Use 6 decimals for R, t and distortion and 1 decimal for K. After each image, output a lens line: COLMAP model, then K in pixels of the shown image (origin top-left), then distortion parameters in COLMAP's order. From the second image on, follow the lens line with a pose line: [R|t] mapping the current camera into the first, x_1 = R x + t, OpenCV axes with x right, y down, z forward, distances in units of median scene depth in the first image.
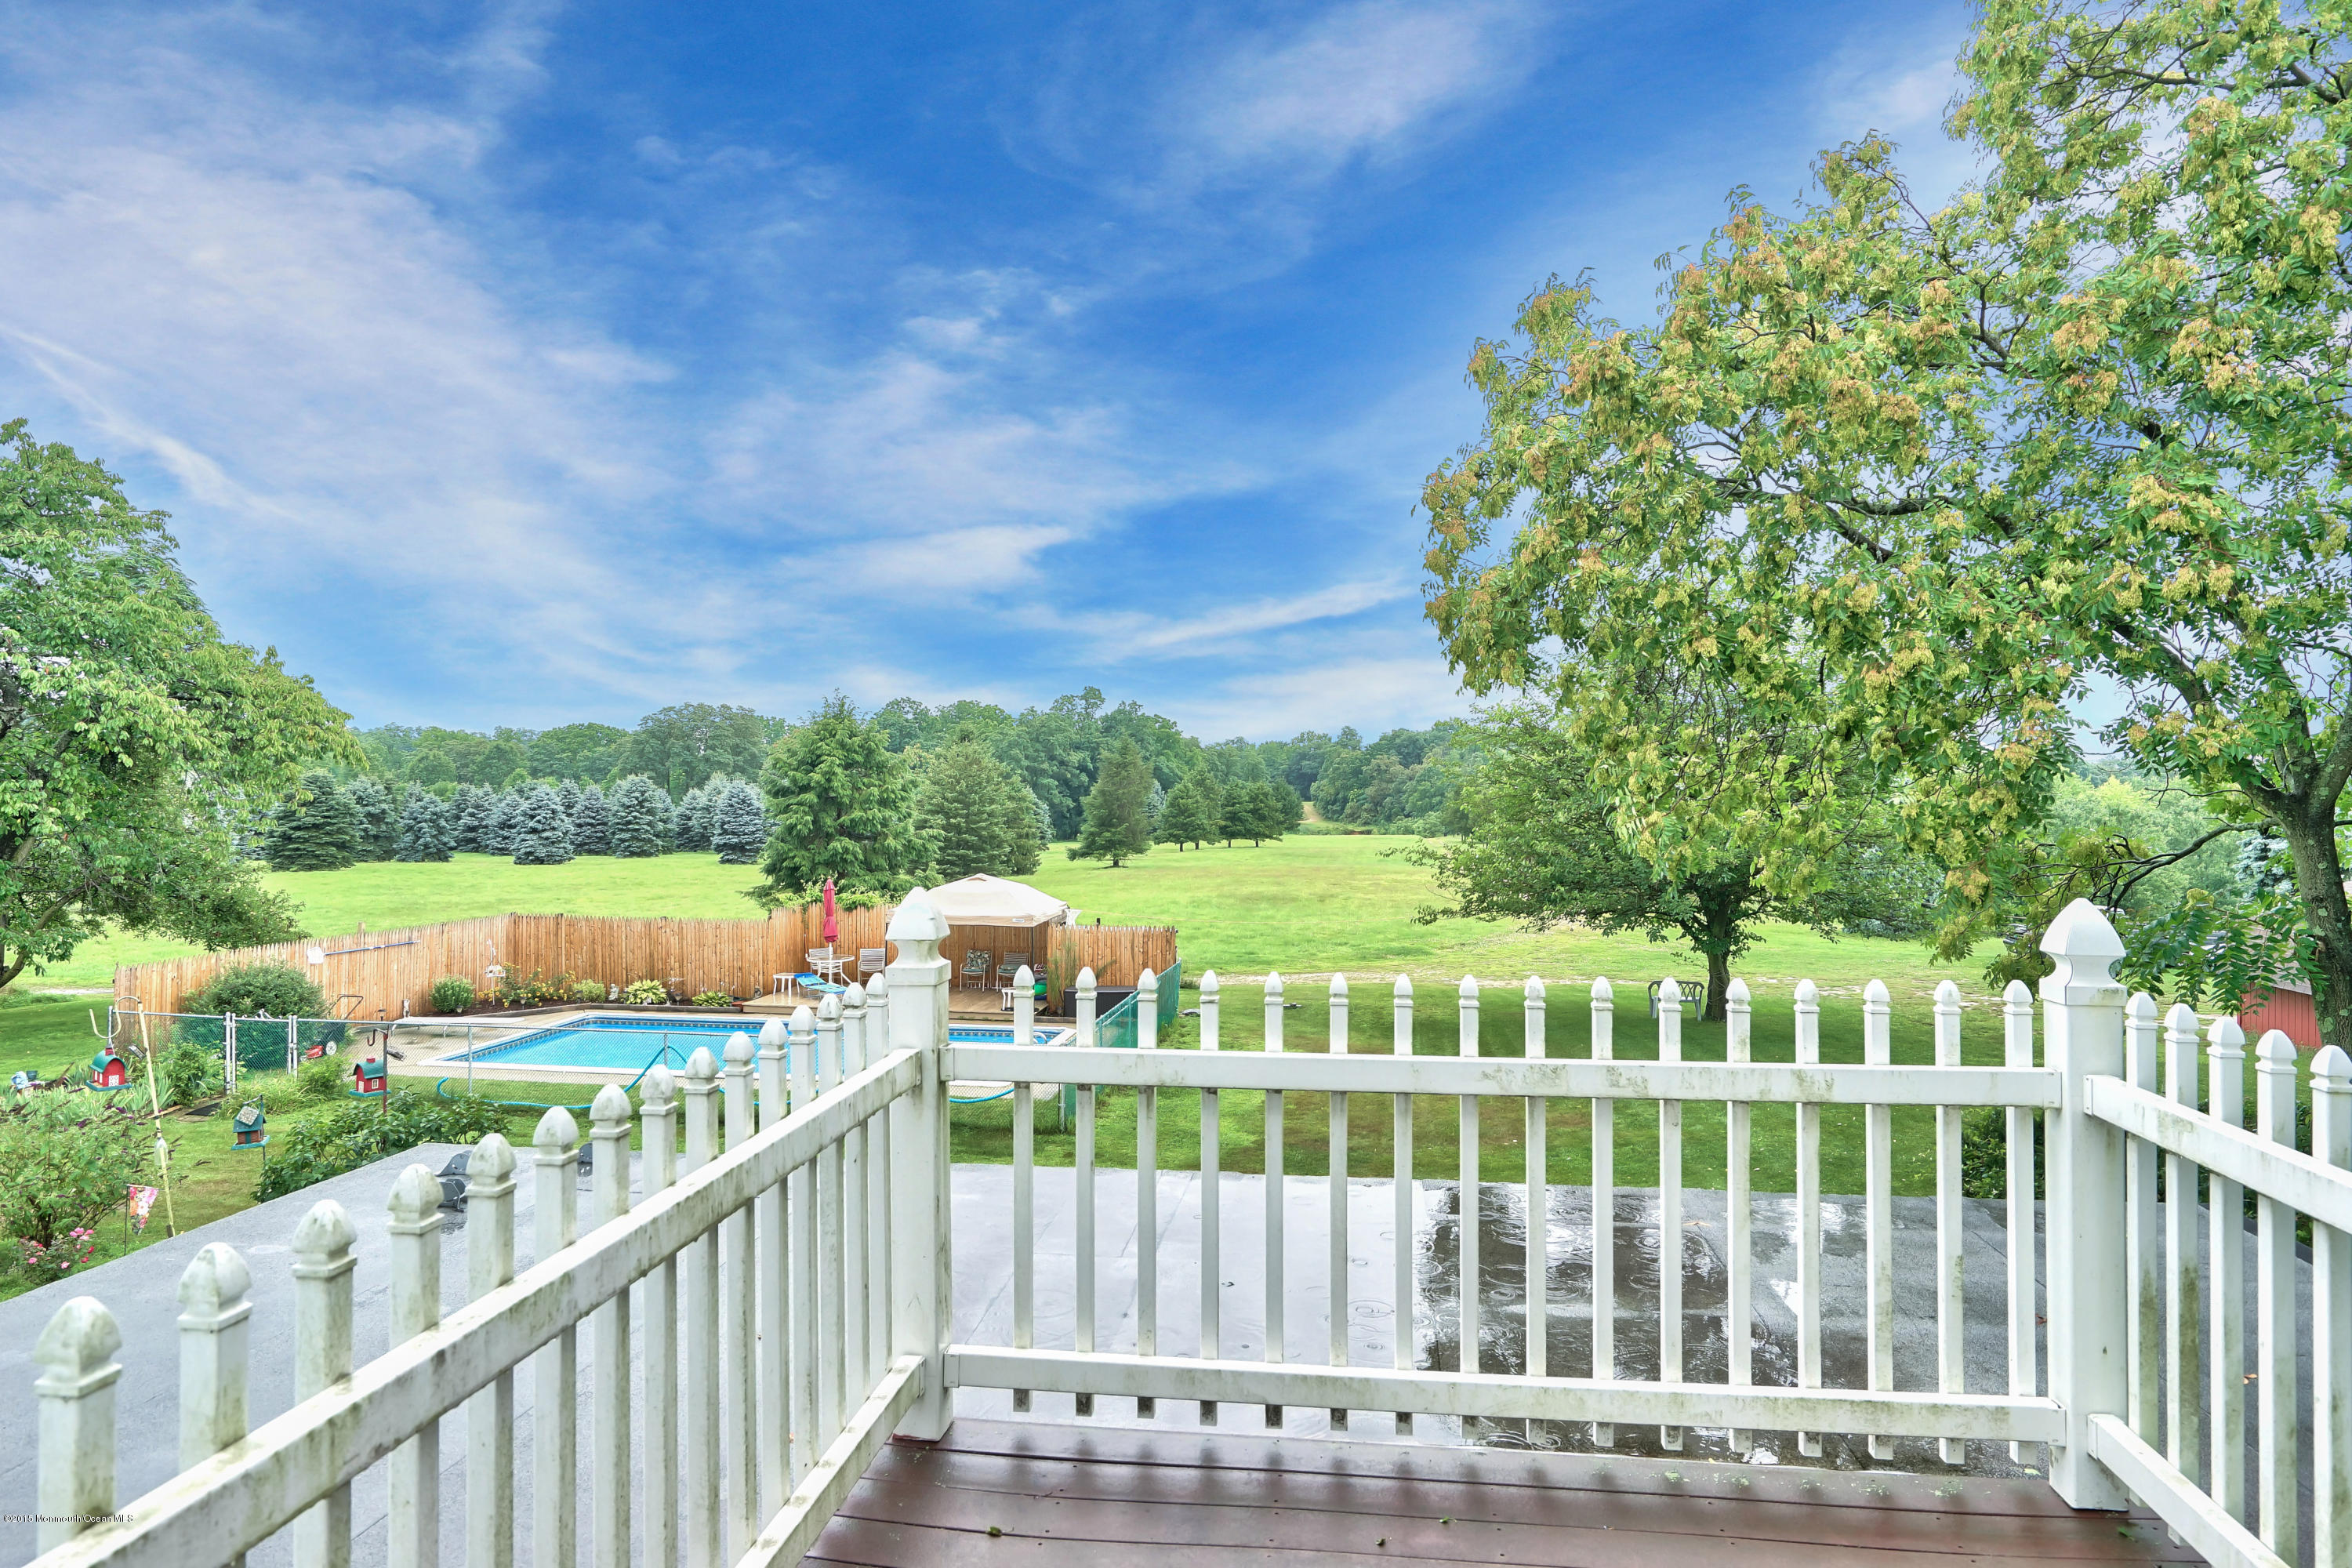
lens RADIAL K [[1427.6, 0, 1174.9], [0, 1427.6, 778.7], [0, 0, 1]] dist [0.000056, -0.000010]
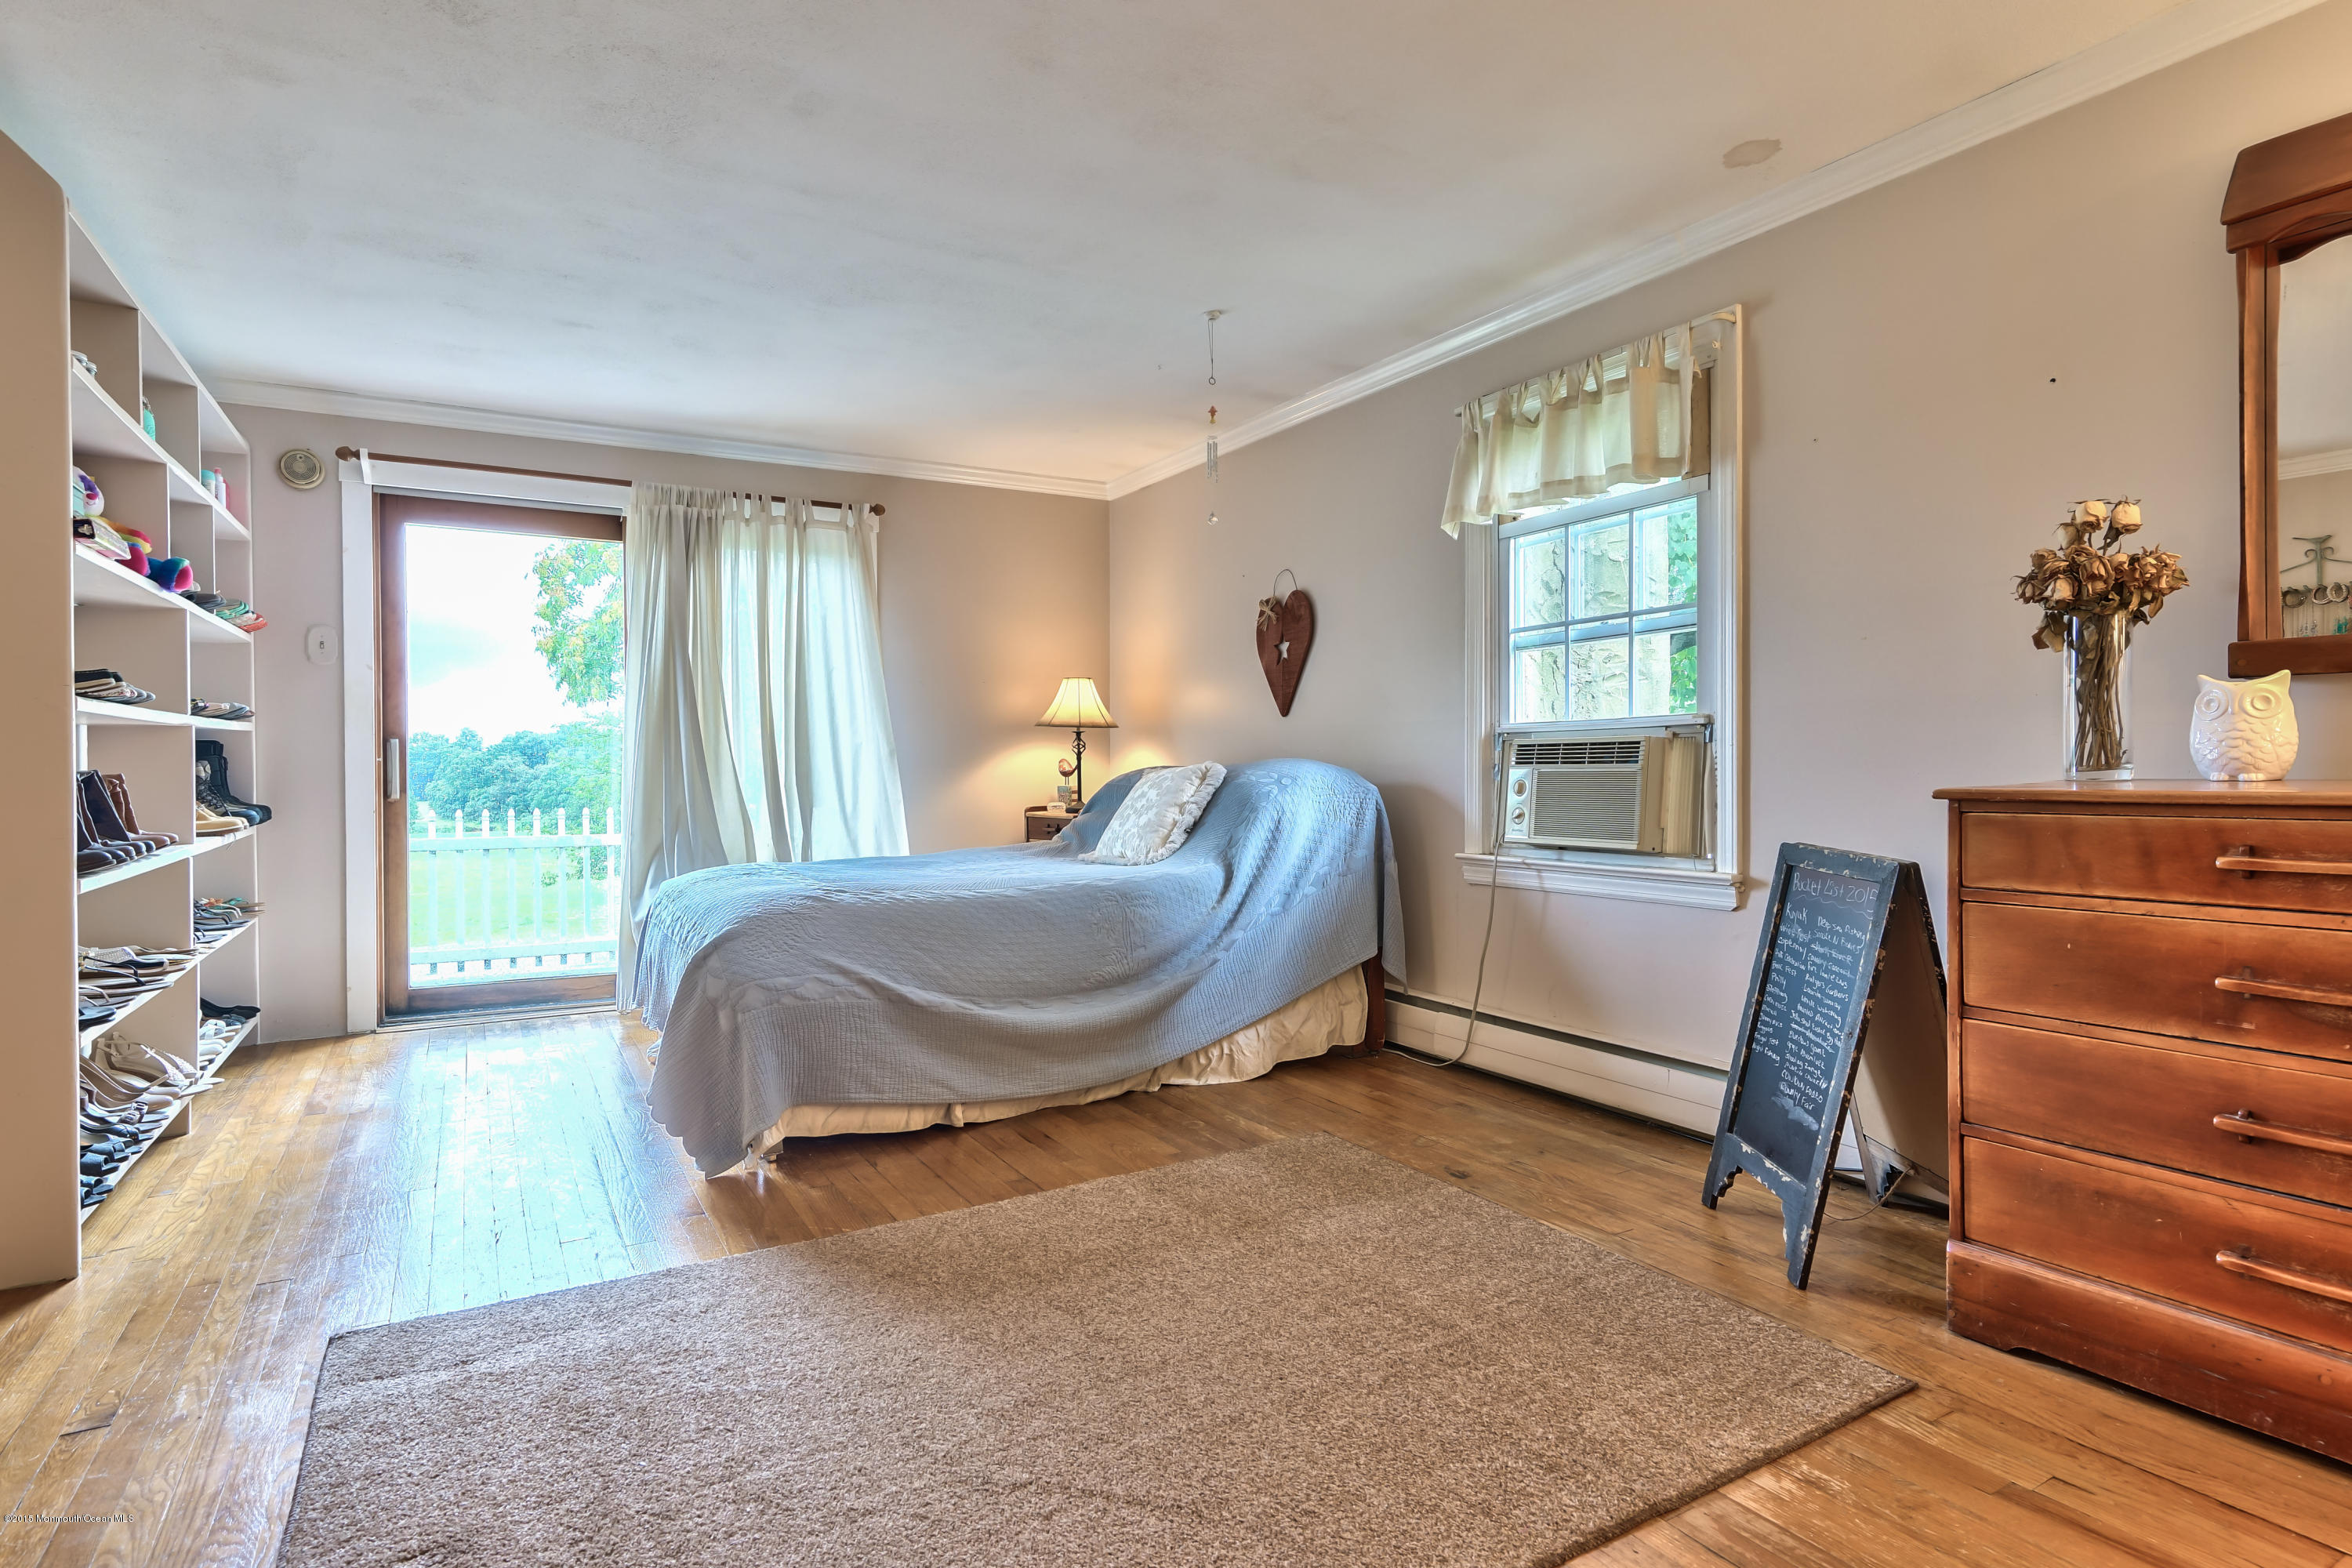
lens RADIAL K [[1216.3, 0, 1176.1], [0, 1216.3, 787.5], [0, 0, 1]] dist [0.000242, 0.000050]
pose [[0.797171, -0.010723, 0.603658, -0.050777], [0.006059, 0.999934, 0.009761, 0.016522], [-0.603723, -0.004123, 0.797184, -0.354869]]
